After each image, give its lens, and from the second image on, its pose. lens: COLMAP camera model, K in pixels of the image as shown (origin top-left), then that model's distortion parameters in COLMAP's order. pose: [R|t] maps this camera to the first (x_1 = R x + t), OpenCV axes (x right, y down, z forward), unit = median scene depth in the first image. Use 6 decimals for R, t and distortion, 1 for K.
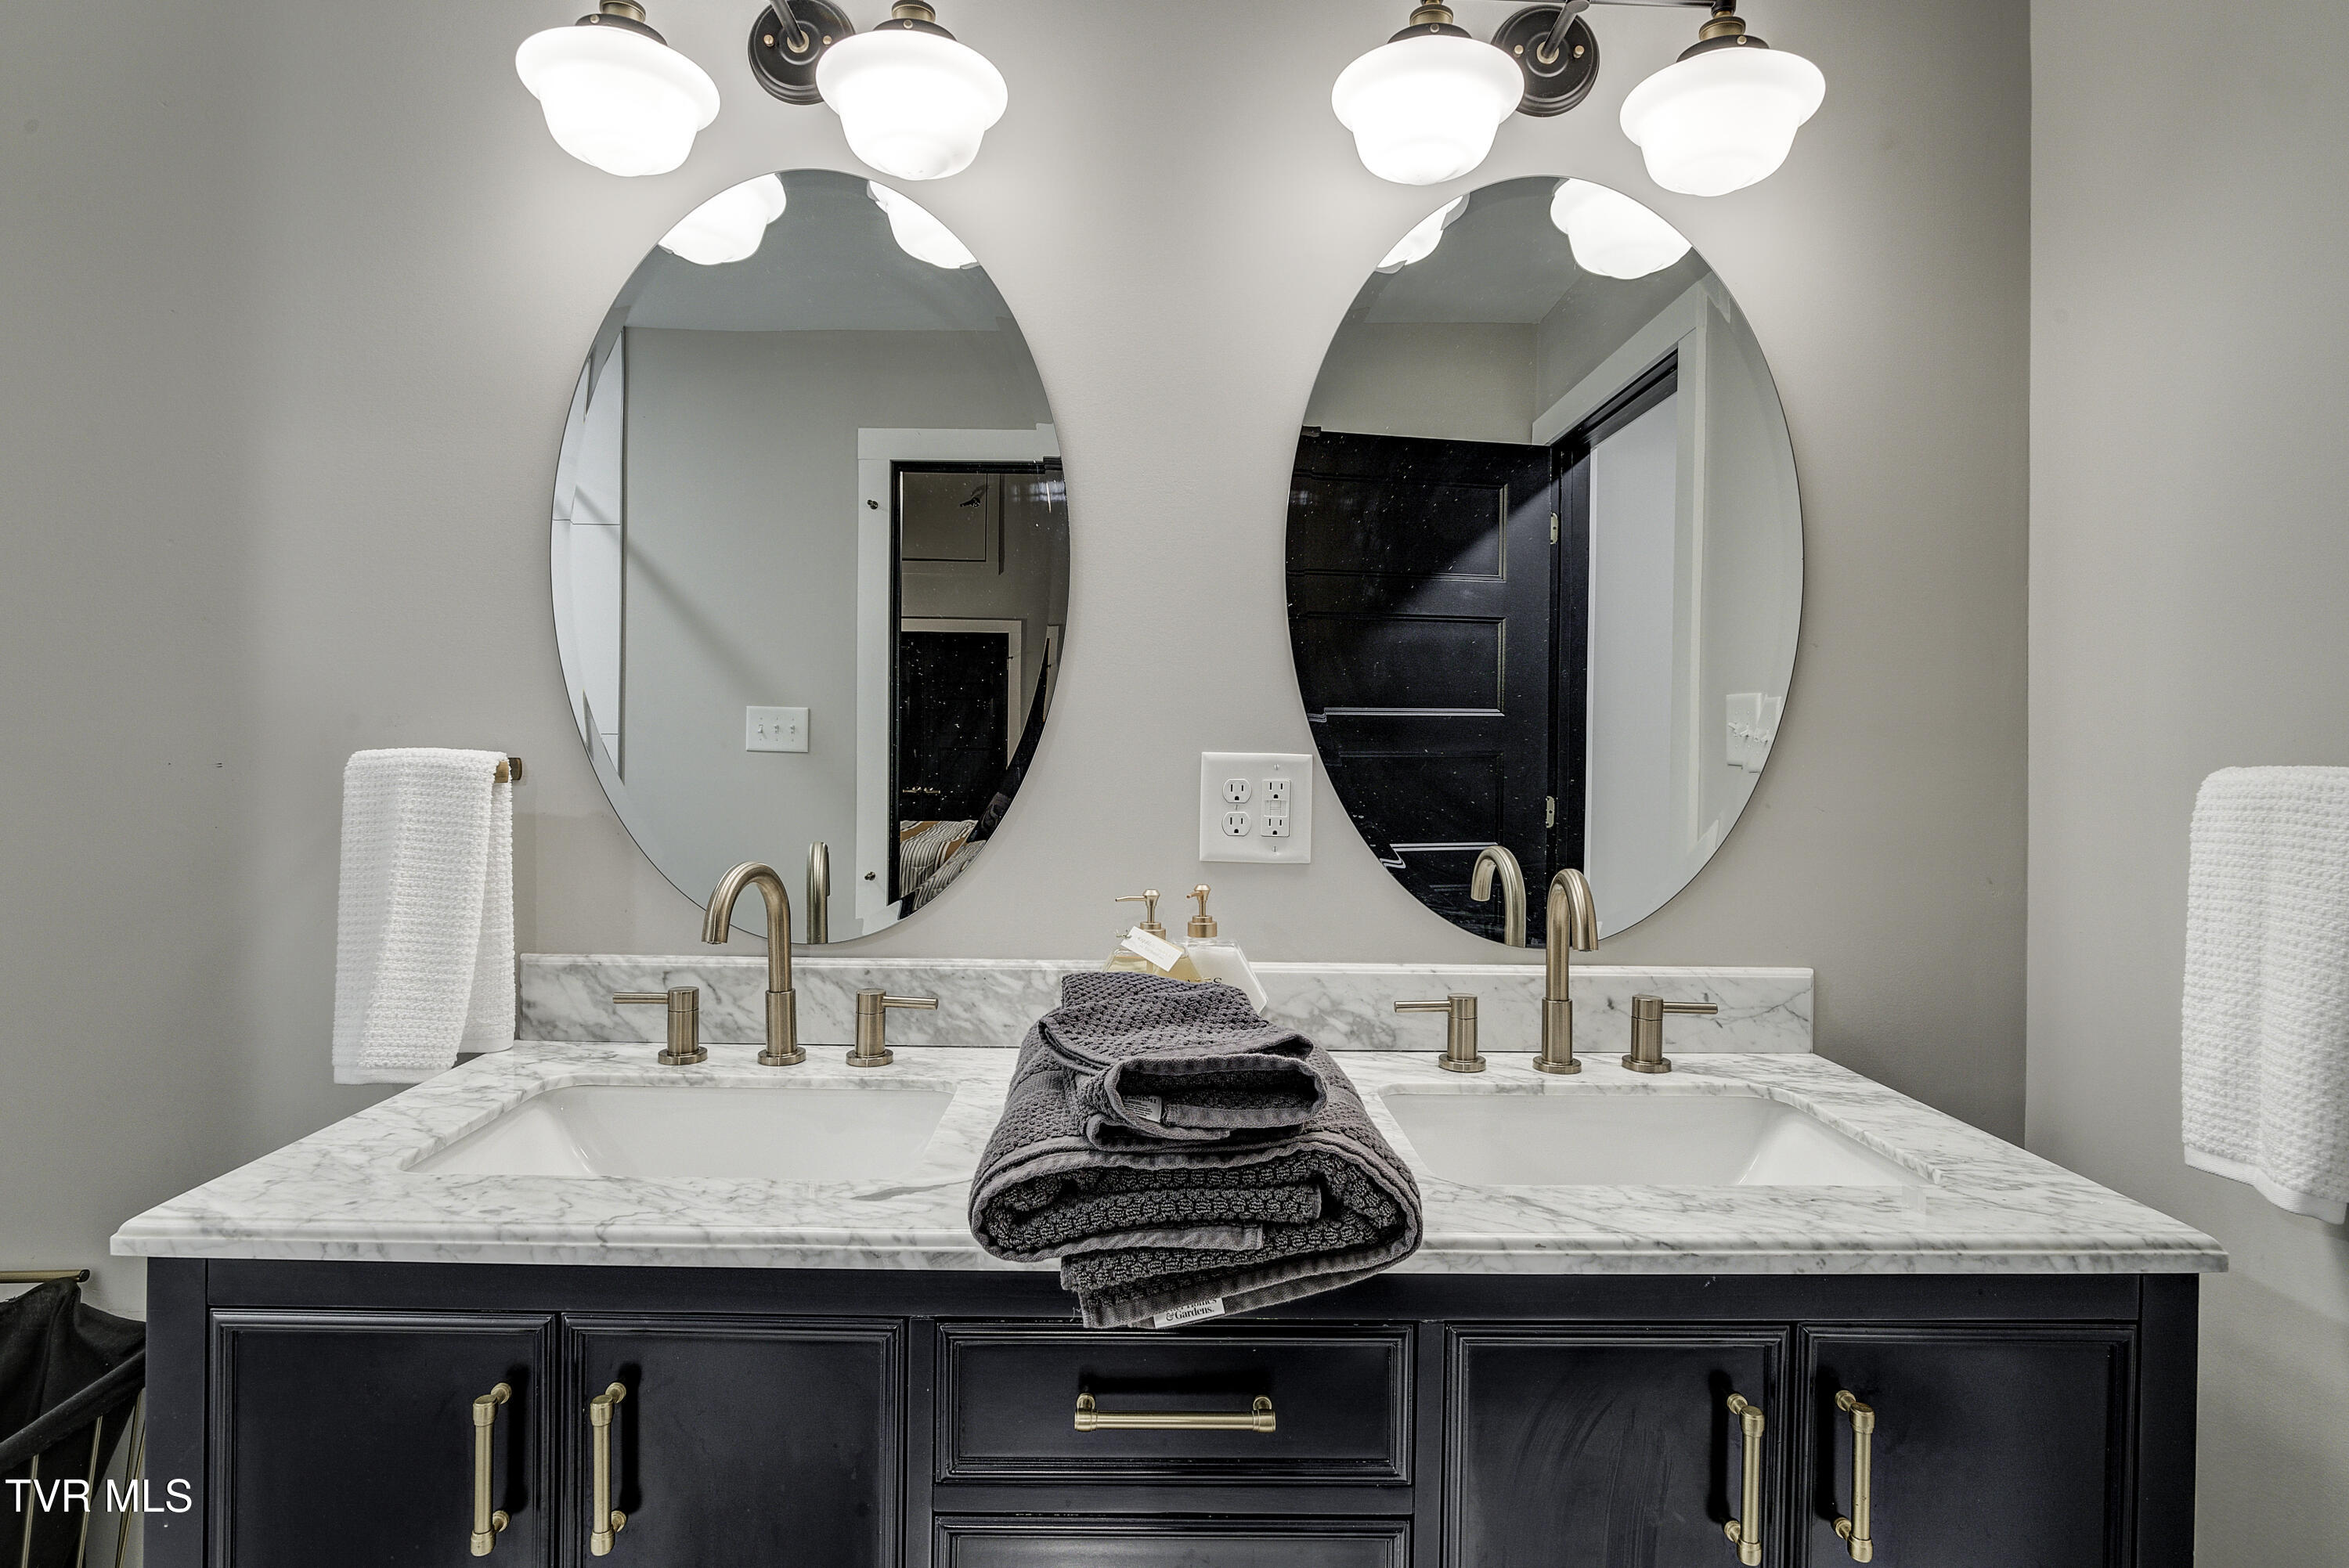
lens RADIAL K [[1212.5, 0, 1159.8], [0, 1212.5, 773.8], [0, 0, 1]] dist [-0.009671, -0.000255]
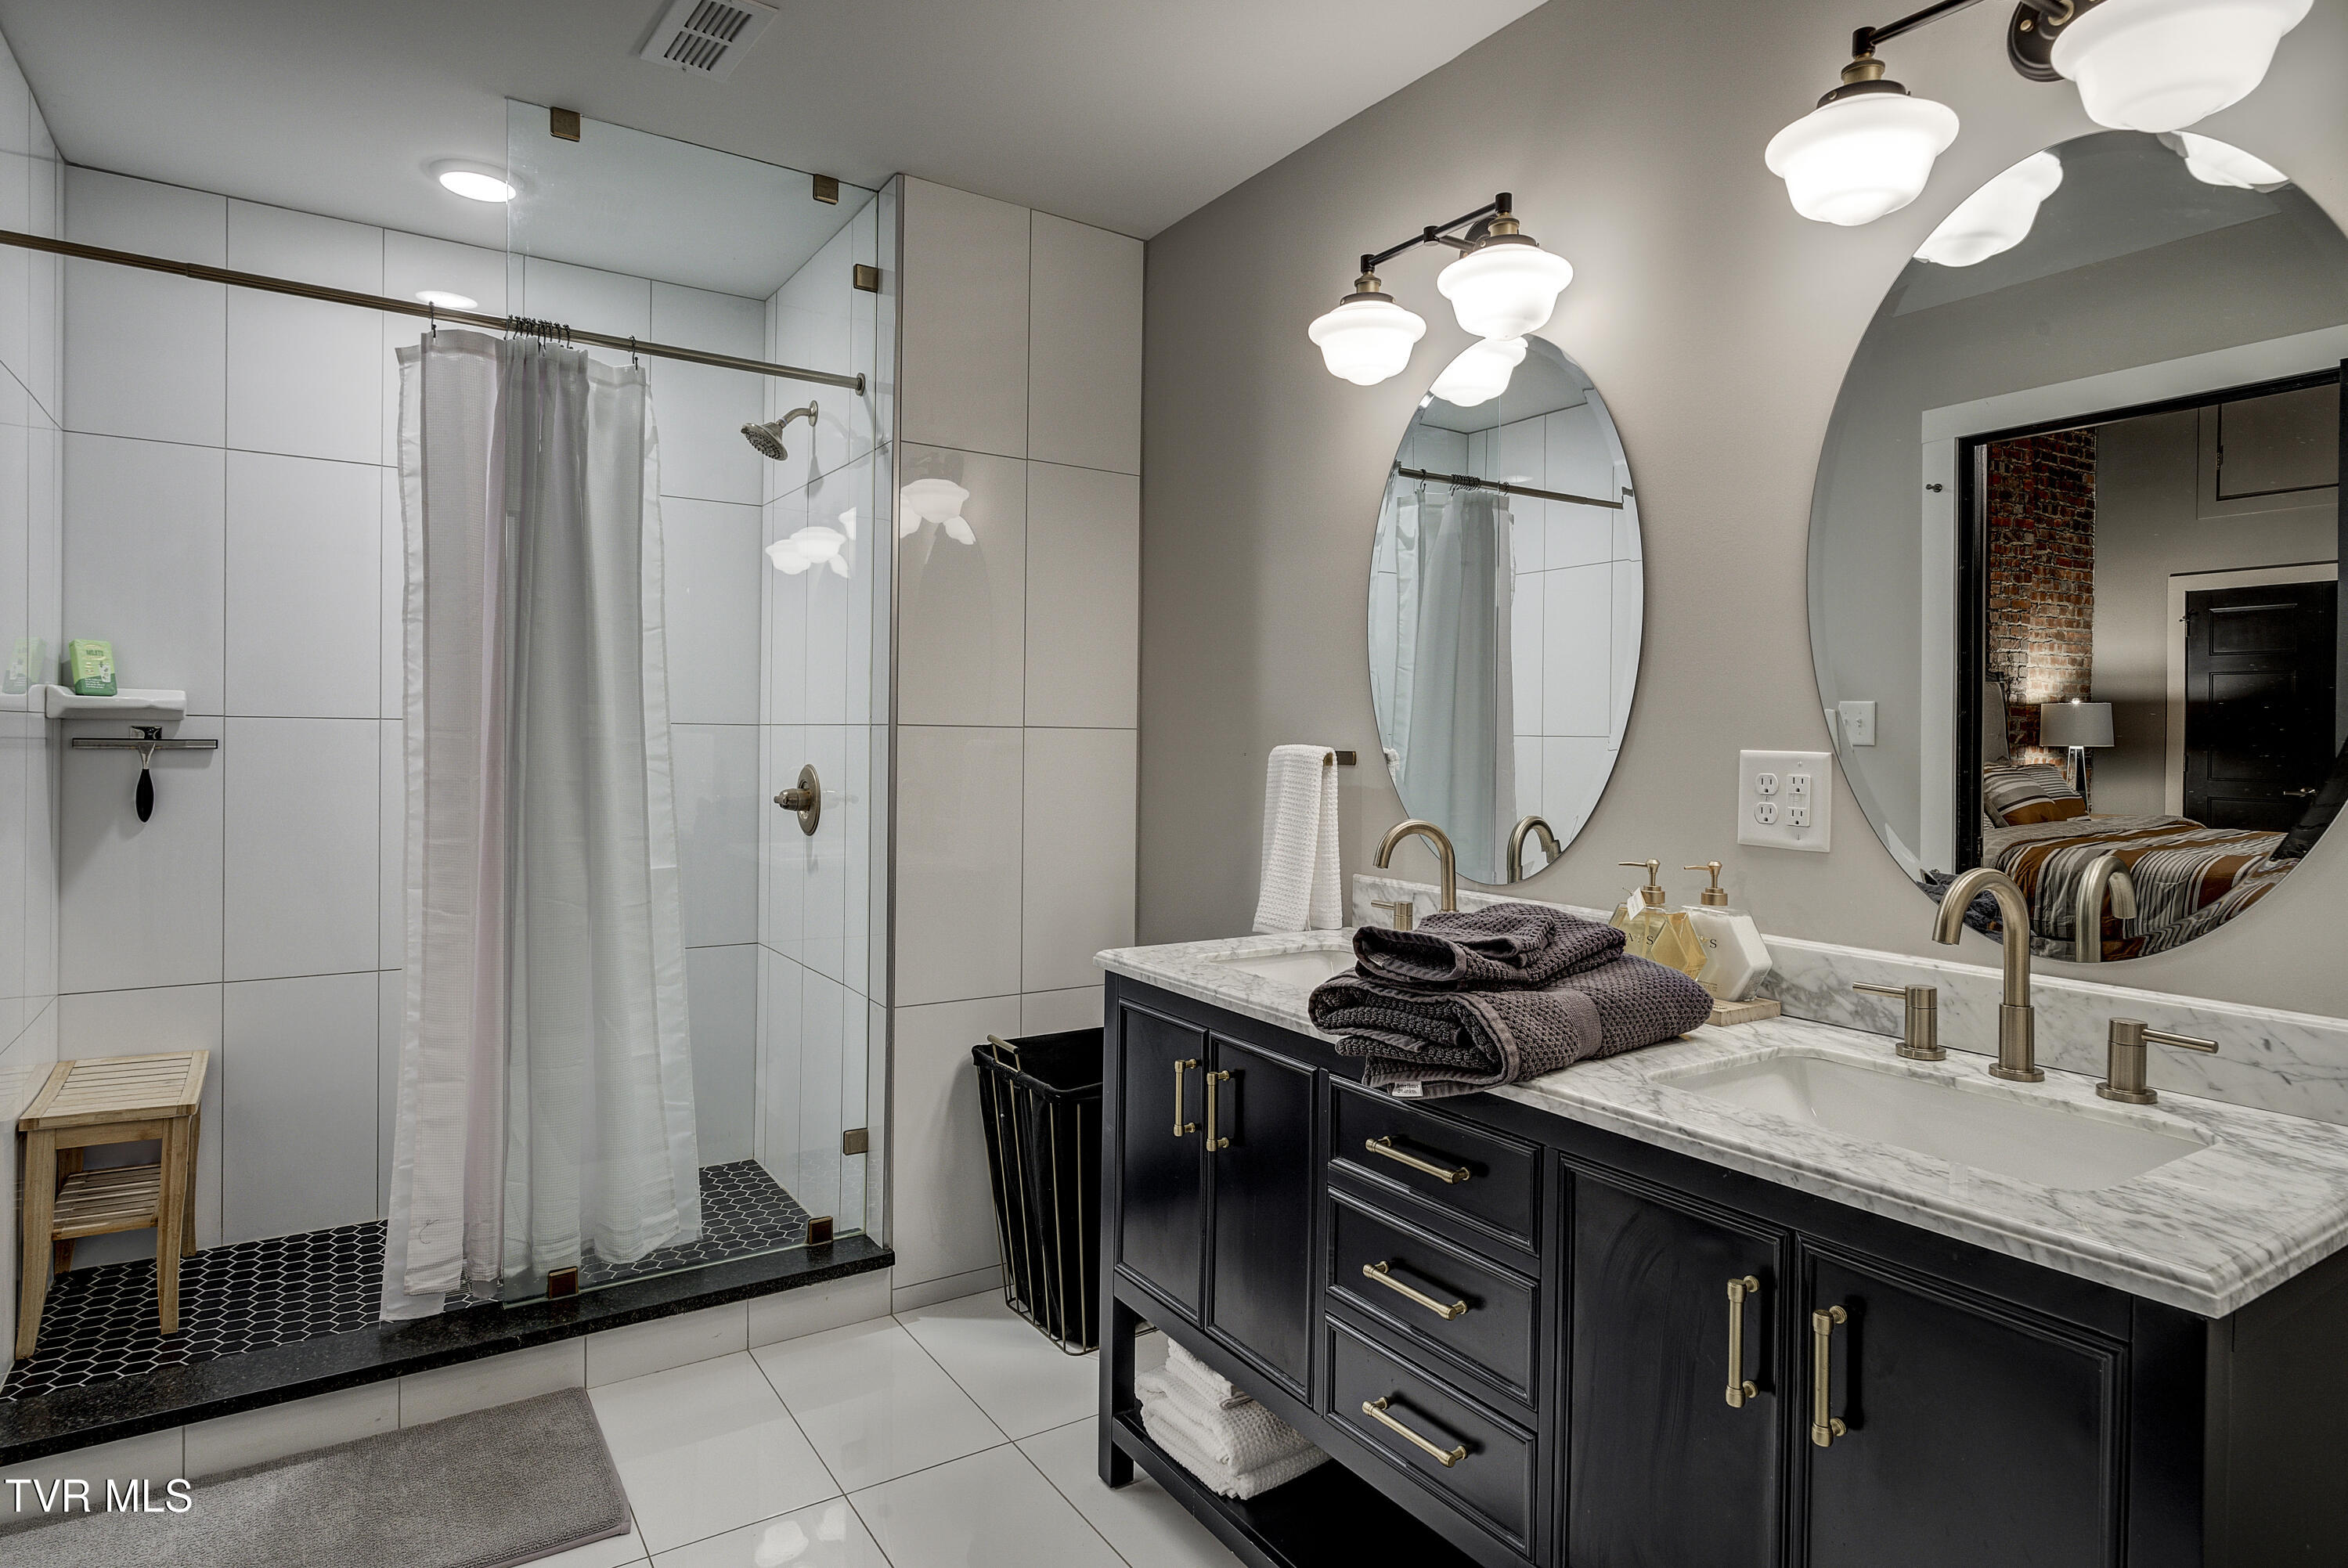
lens RADIAL K [[1336.4, 0, 1177.3], [0, 1336.4, 761.2], [0, 0, 1]] dist [-0.000355, 0.002712]
pose [[0.538282, 0.013915, -0.842650, 0.891744], [-0.021228, 0.999770, 0.002949, 0.000501], [0.842497, 0.016301, 0.538454, -0.157843]]
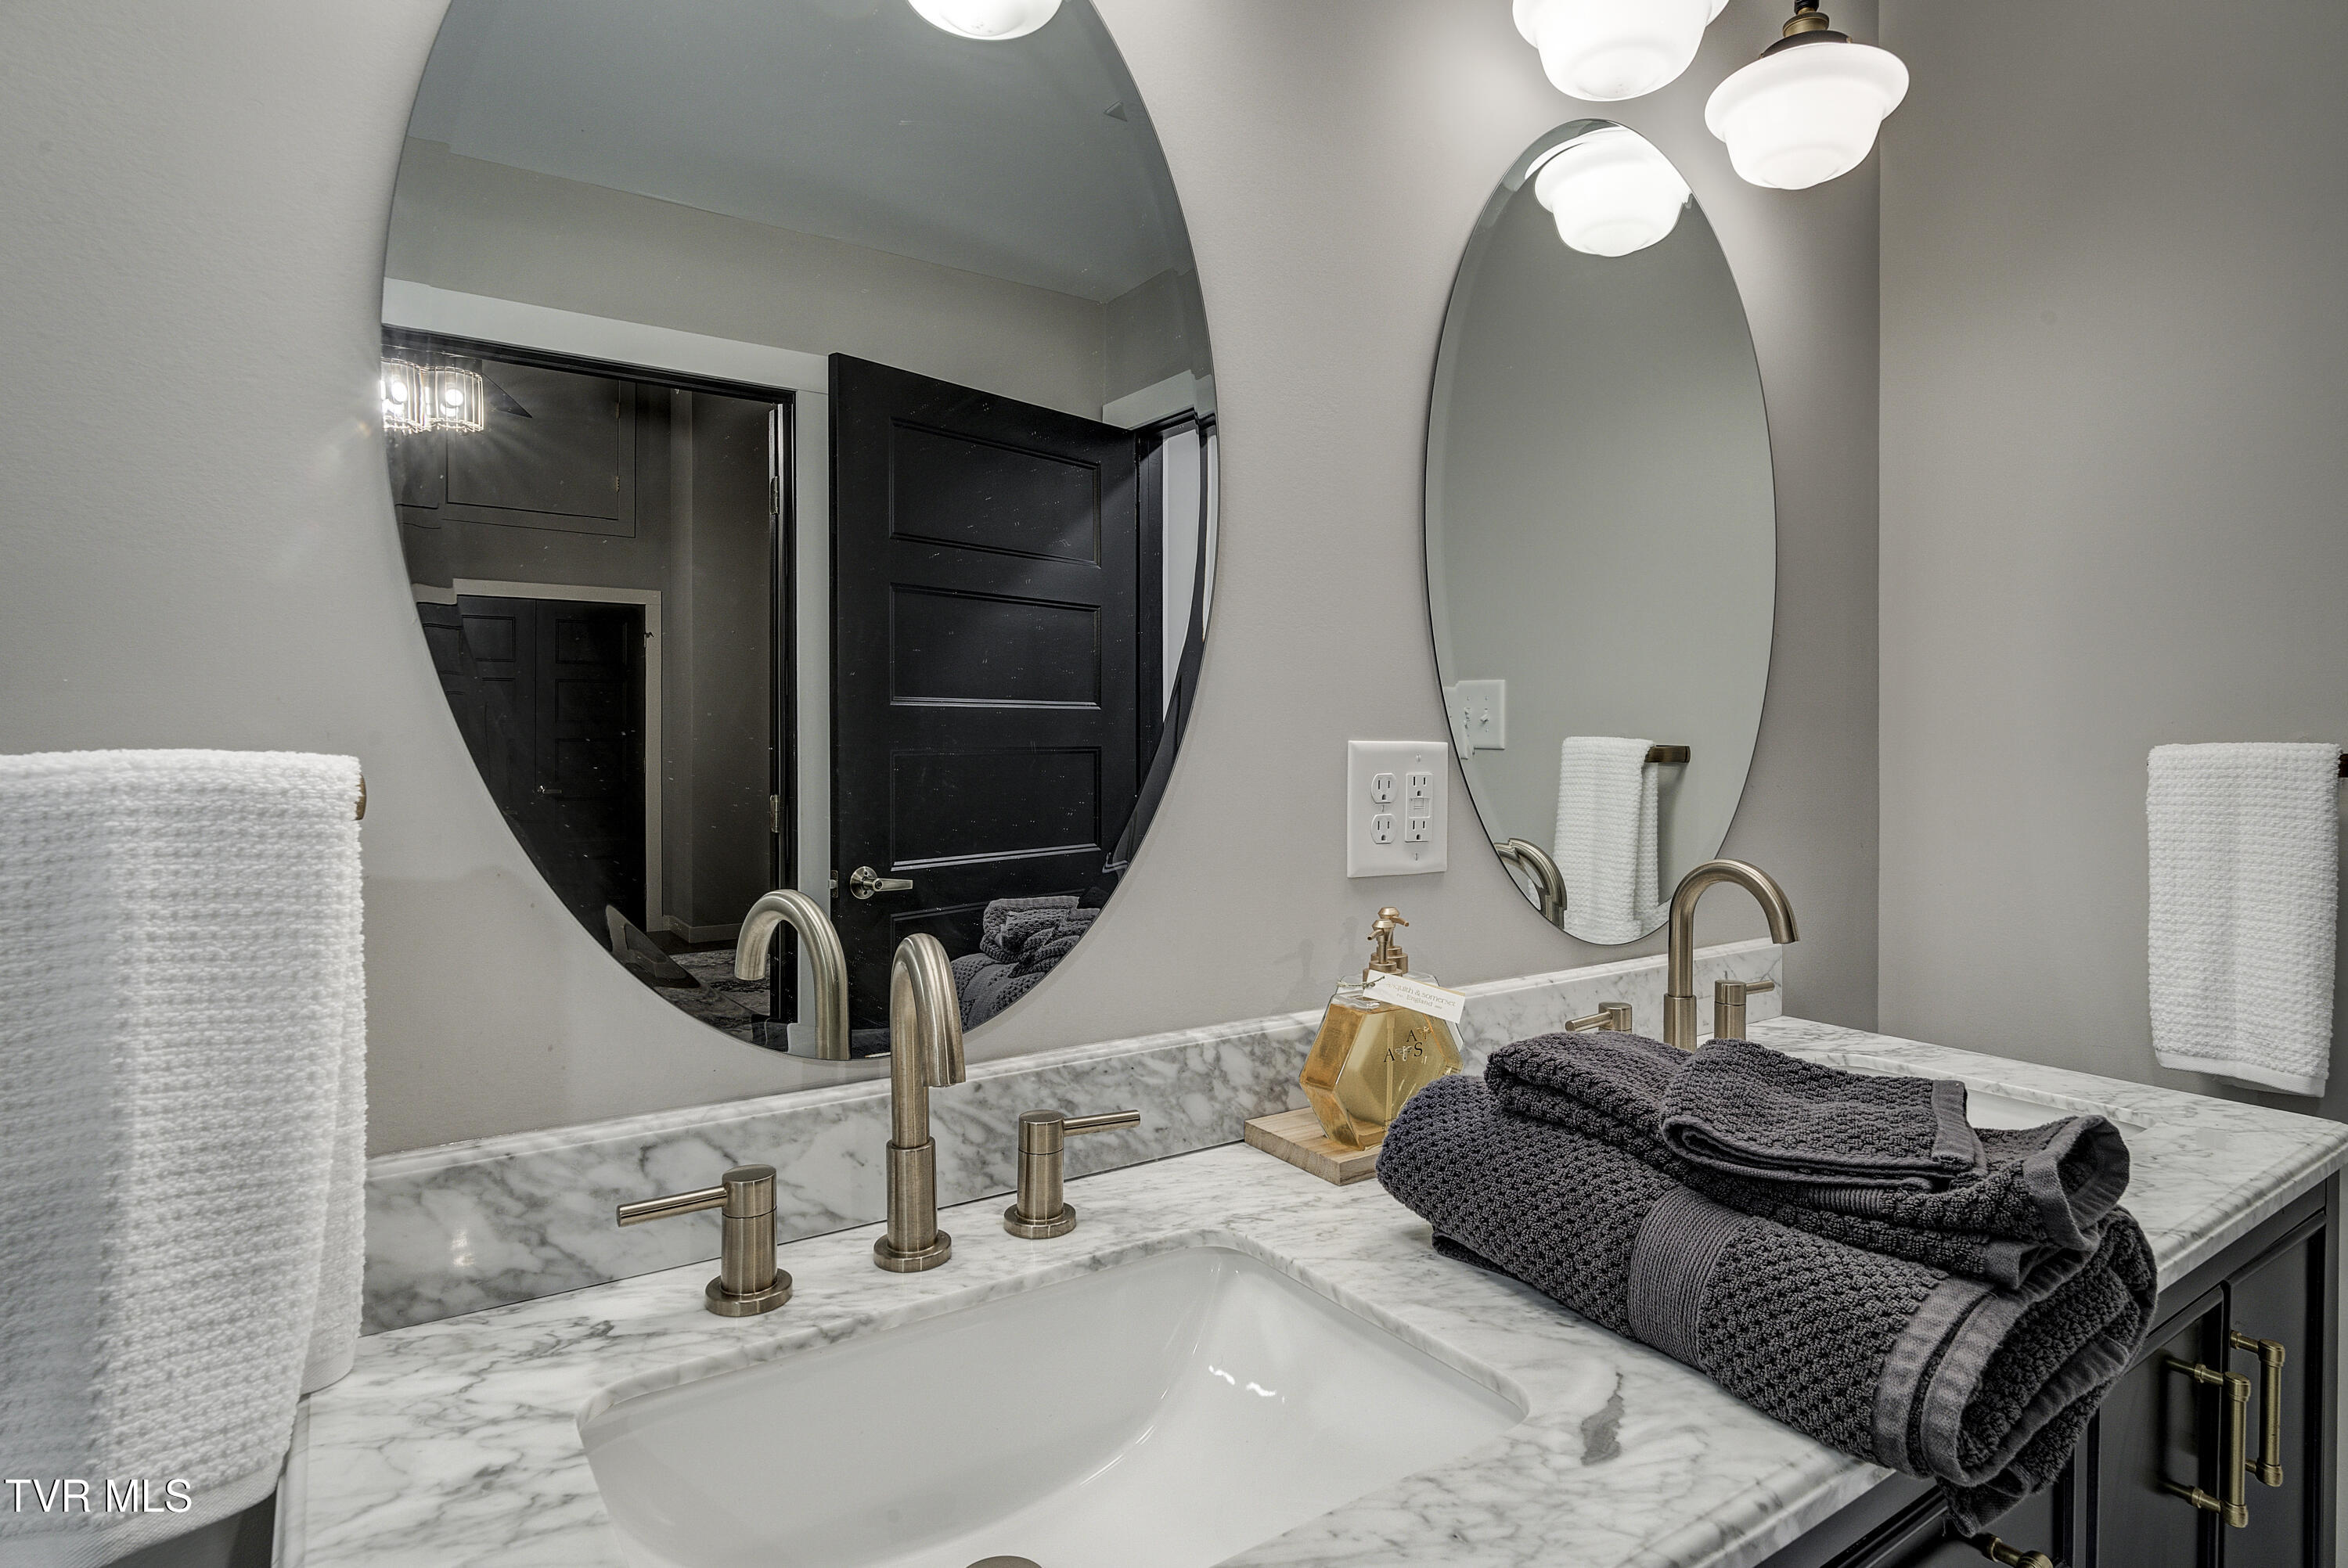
lens RADIAL K [[1220.2, 0, 1171.7], [0, 1220.2, 770.4], [0, 0, 1]] dist [-0.002901, -0.001175]
pose [[0.833230, -0.022982, 0.552449, -0.548551], [0.021117, 0.999730, 0.009739, -0.010370], [-0.552523, 0.003551, 0.833490, 0.426990]]
